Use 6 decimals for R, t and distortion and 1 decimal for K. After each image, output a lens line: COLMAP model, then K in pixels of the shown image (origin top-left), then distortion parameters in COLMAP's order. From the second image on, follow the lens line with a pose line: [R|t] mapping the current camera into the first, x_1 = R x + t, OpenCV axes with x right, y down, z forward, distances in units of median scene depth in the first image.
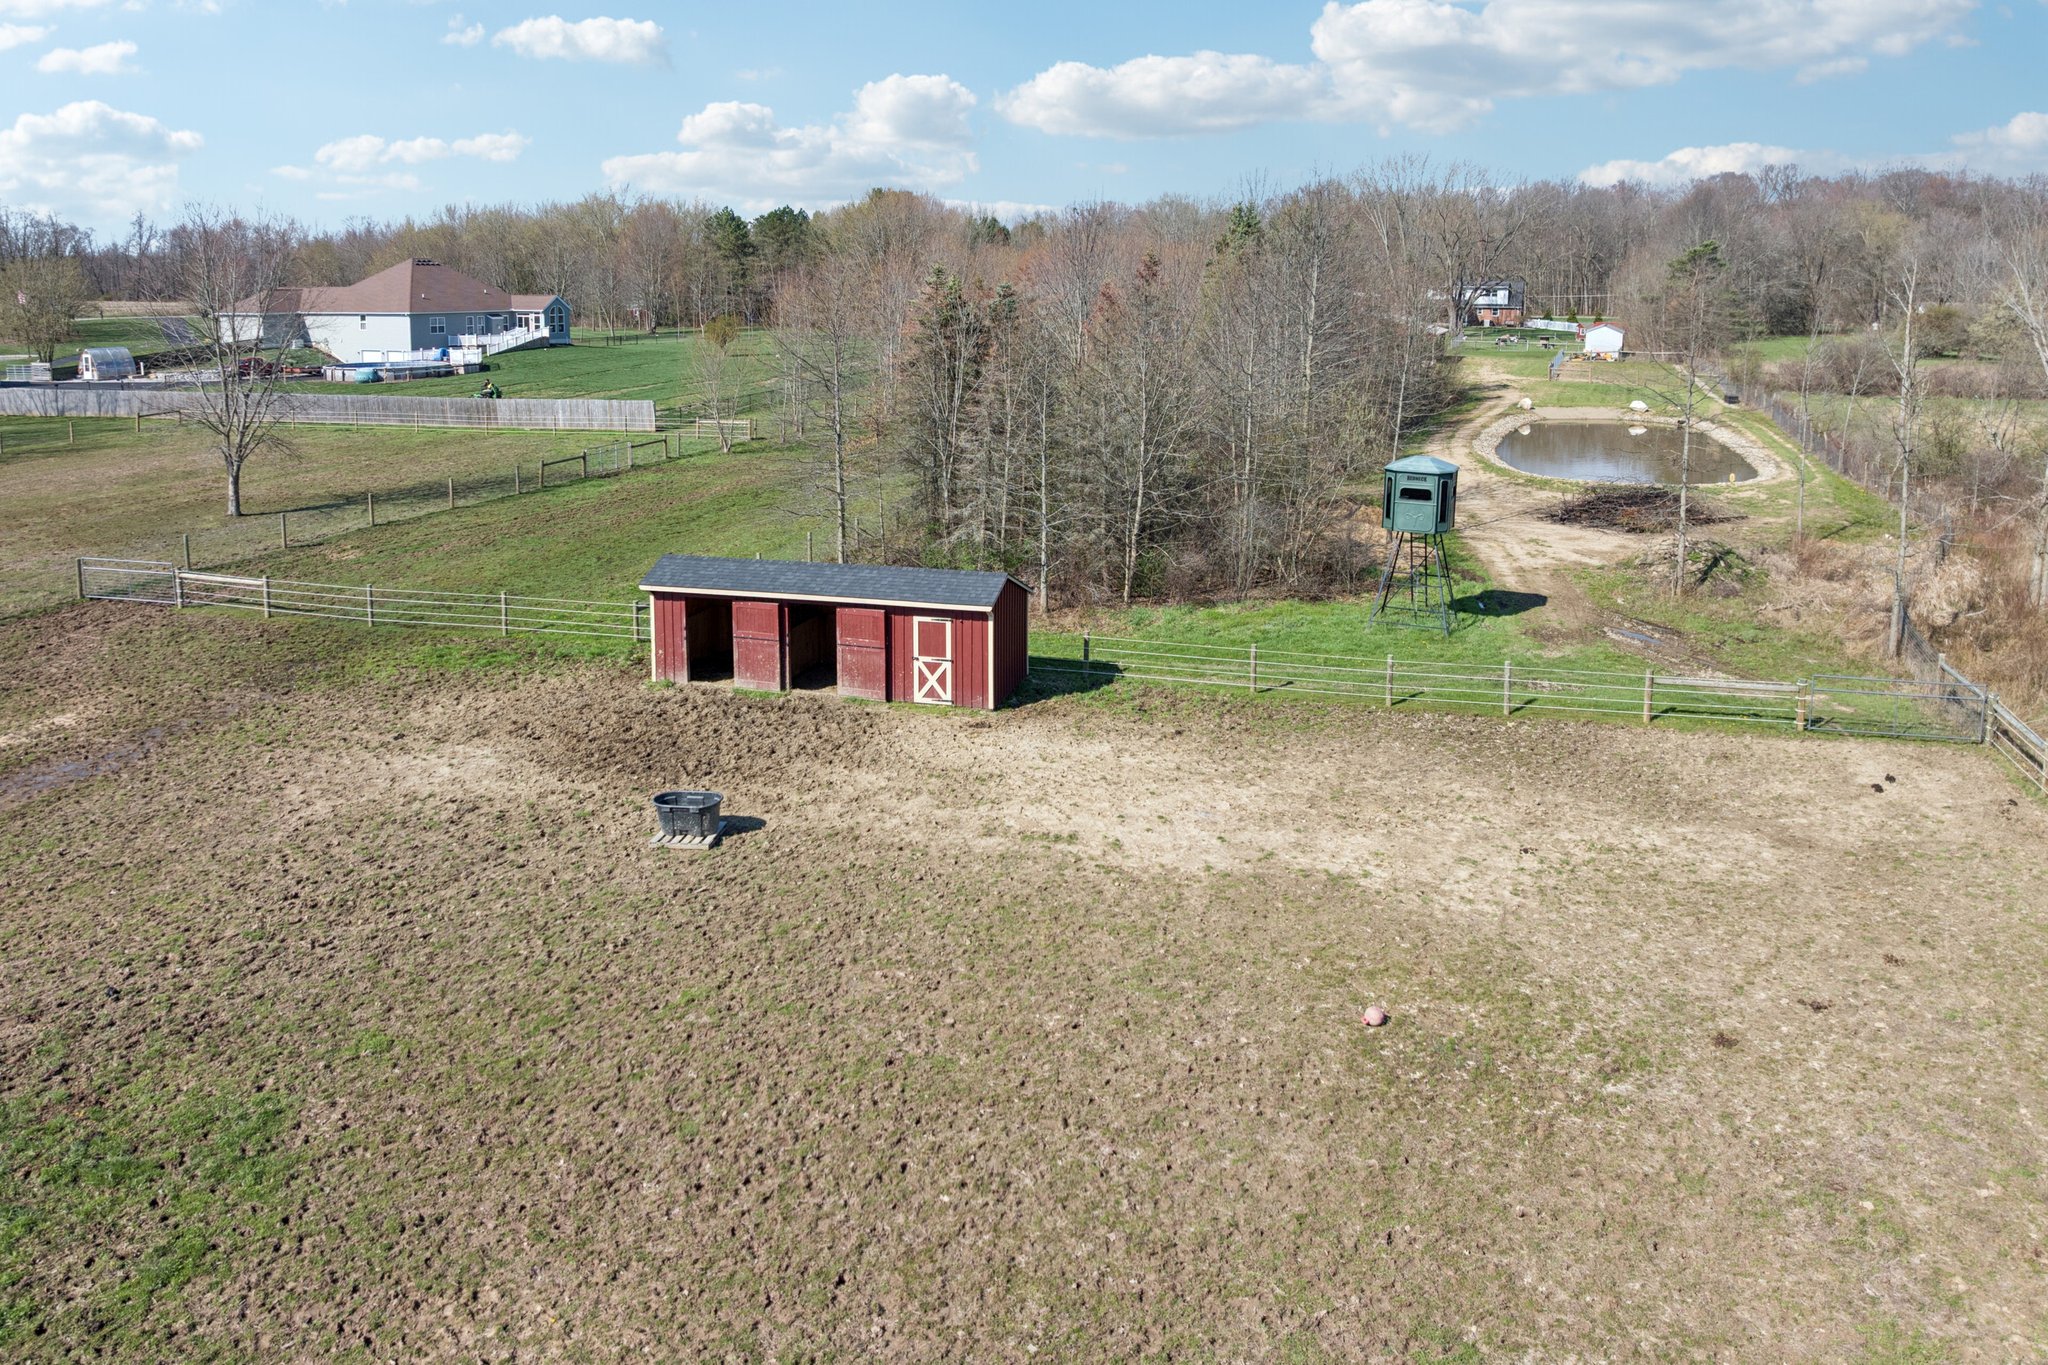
lens RADIAL K [[1534.3, 0, 1004.3], [0, 1534.3, 462.4], [0, 0, 1]] dist [-0.062506, 0.000949]
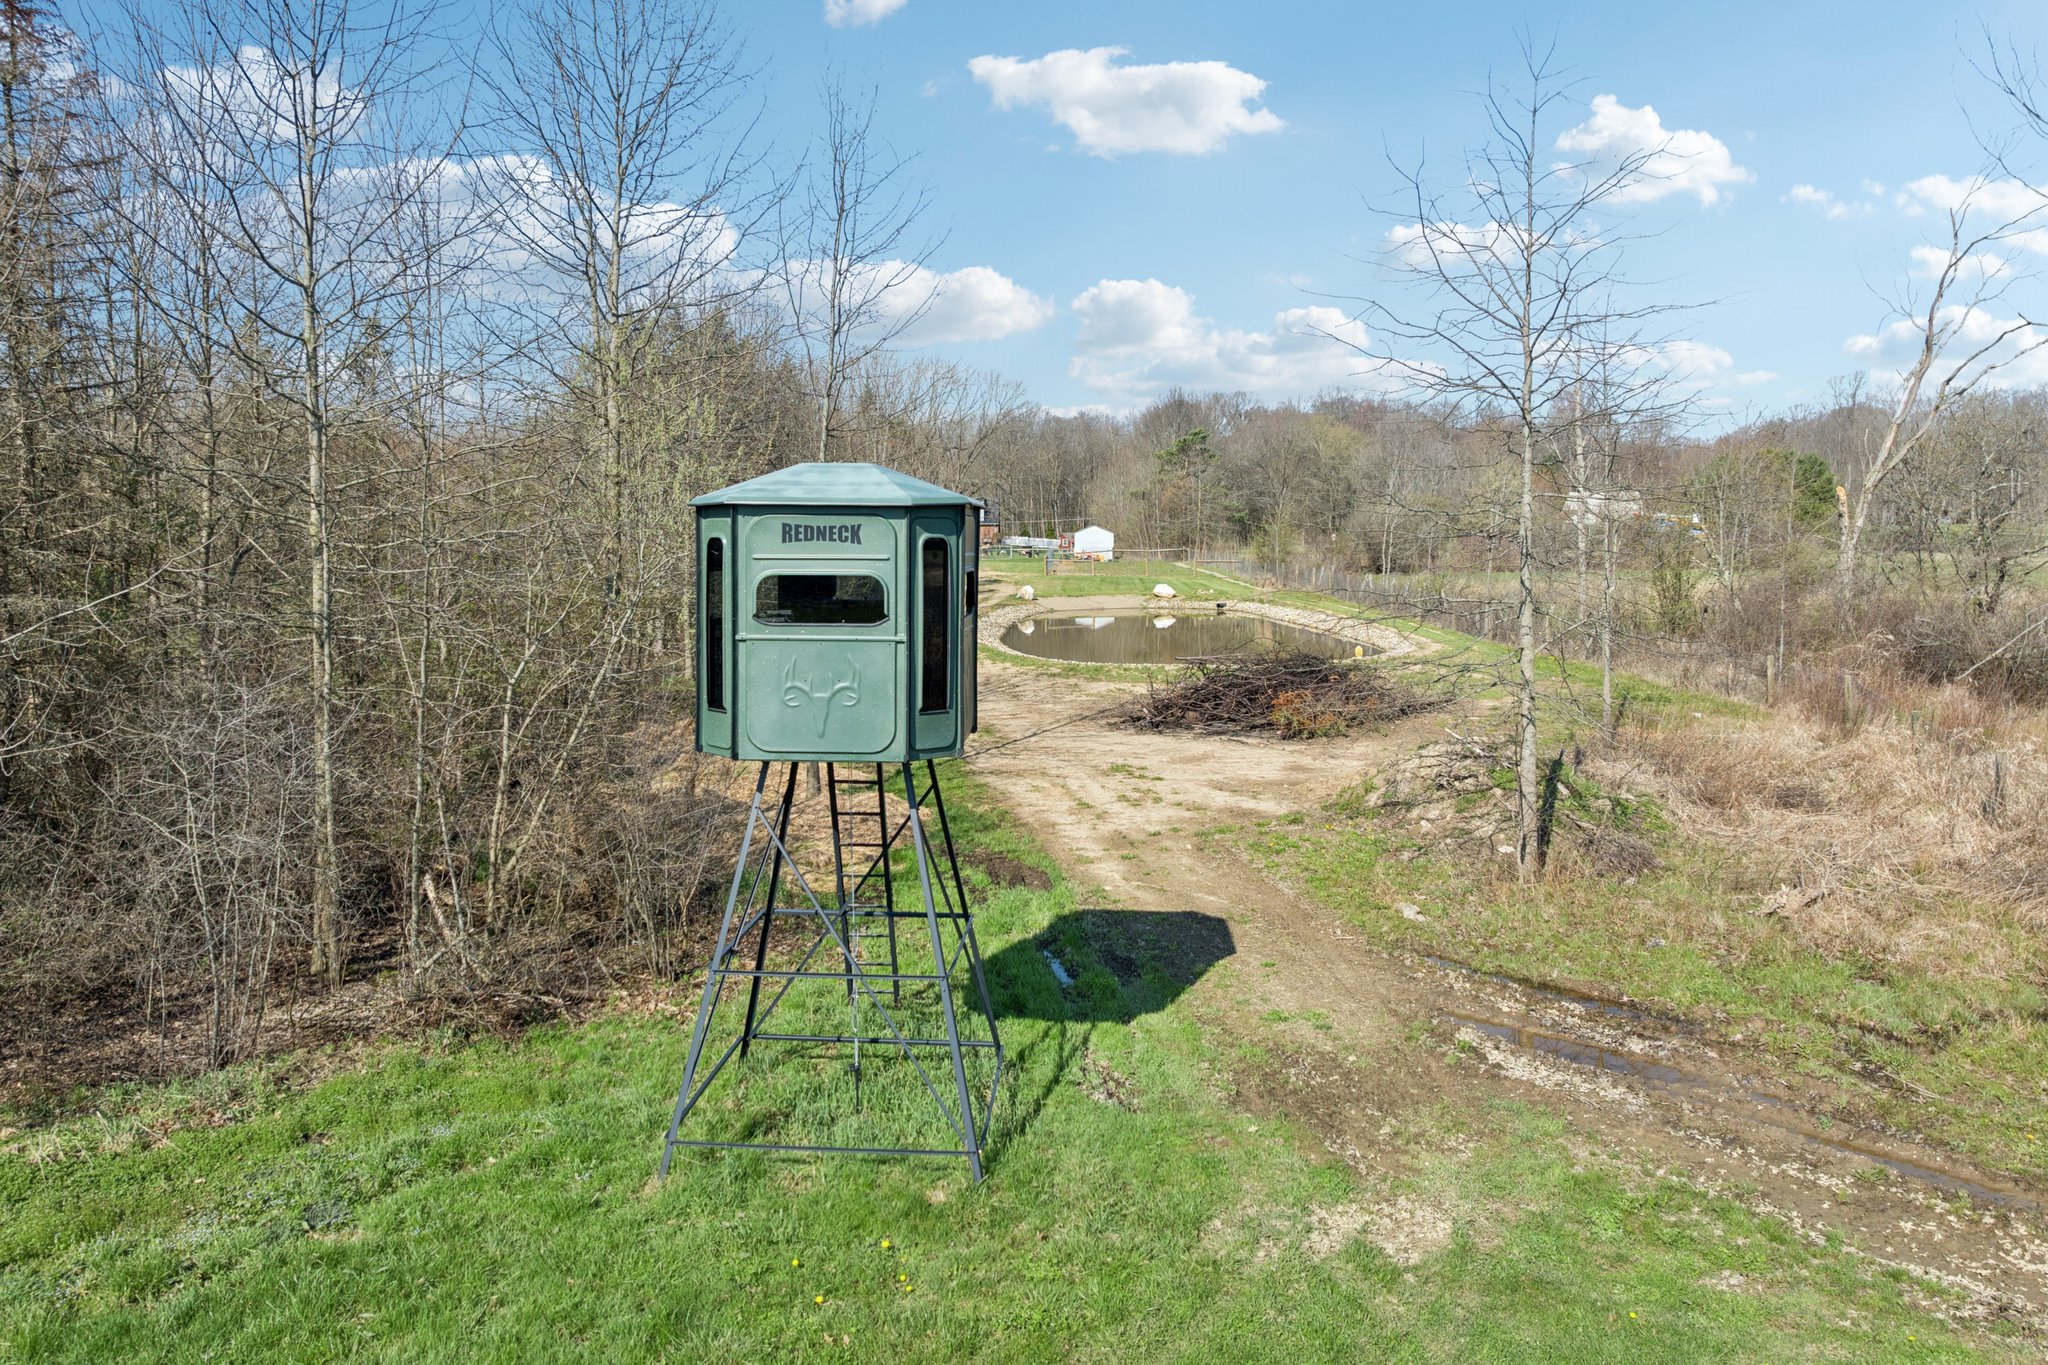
lens RADIAL K [[1476.1, 0, 1029.5], [0, 1476.1, 632.2], [0, 0, 1]] dist [-0.032088, -0.001899]
pose [[0.937670, -0.037320, 0.345517, 0.092326], [0.056714, 0.997321, -0.046188, 0.016034], [-0.342868, 0.062905, 0.937275, 0.323898]]
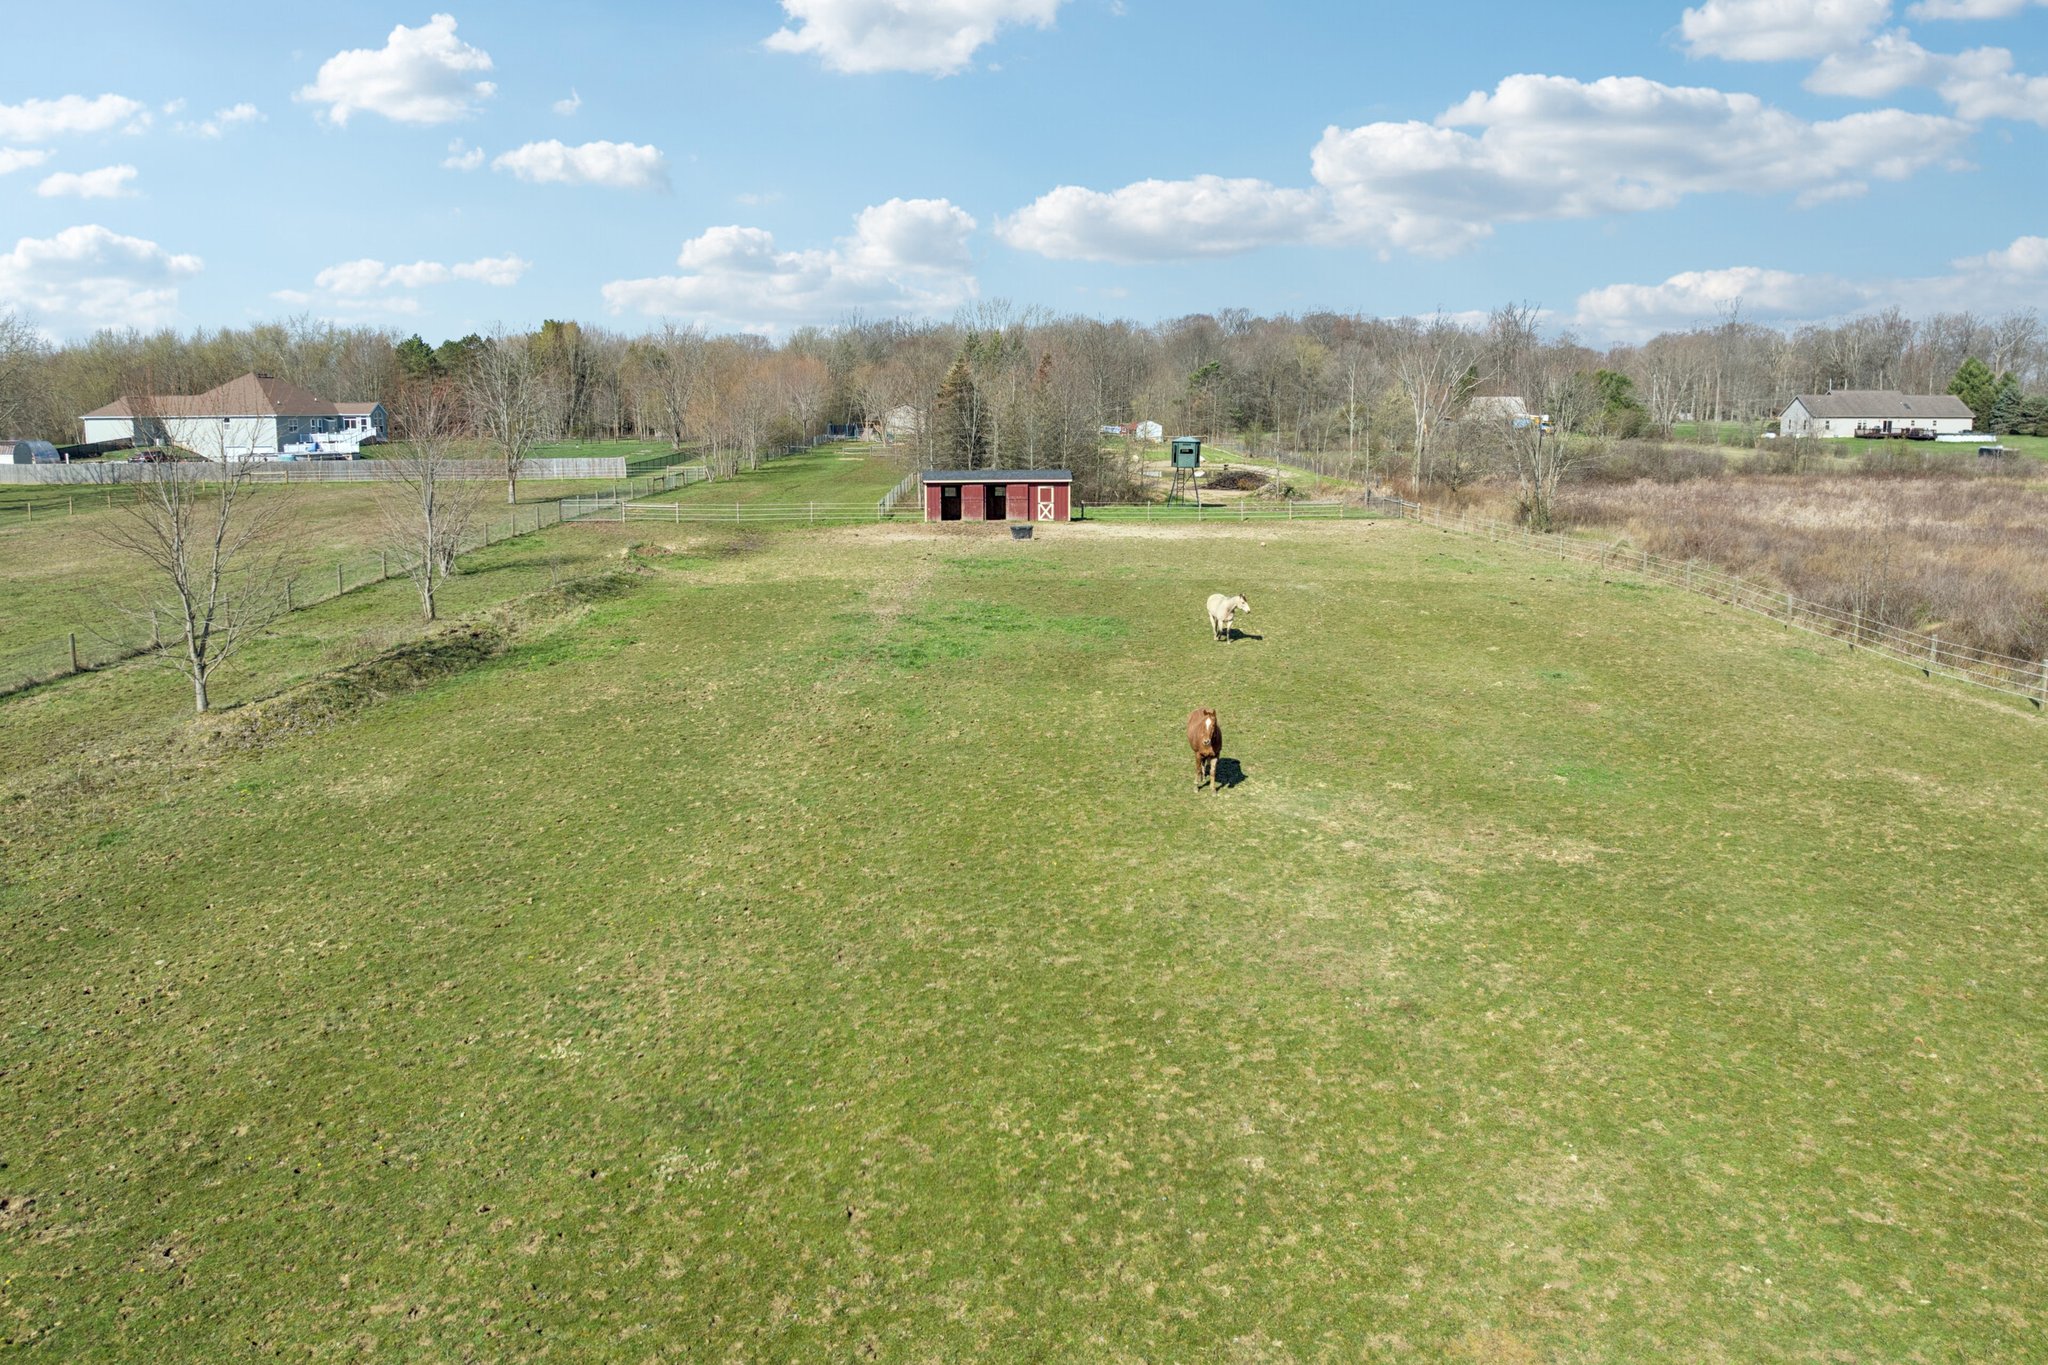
lens RADIAL K [[1449.7, 0, 1024.0], [0, 1449.7, 682.5], [0, 0, 1]] dist [-0.022508, 0.001683]
pose [[0.940663, -0.067029, 0.332656, -0.314869], [0.045263, 0.996322, 0.072764, 0.086167], [-0.336309, -0.053389, 0.940237, -0.449098]]
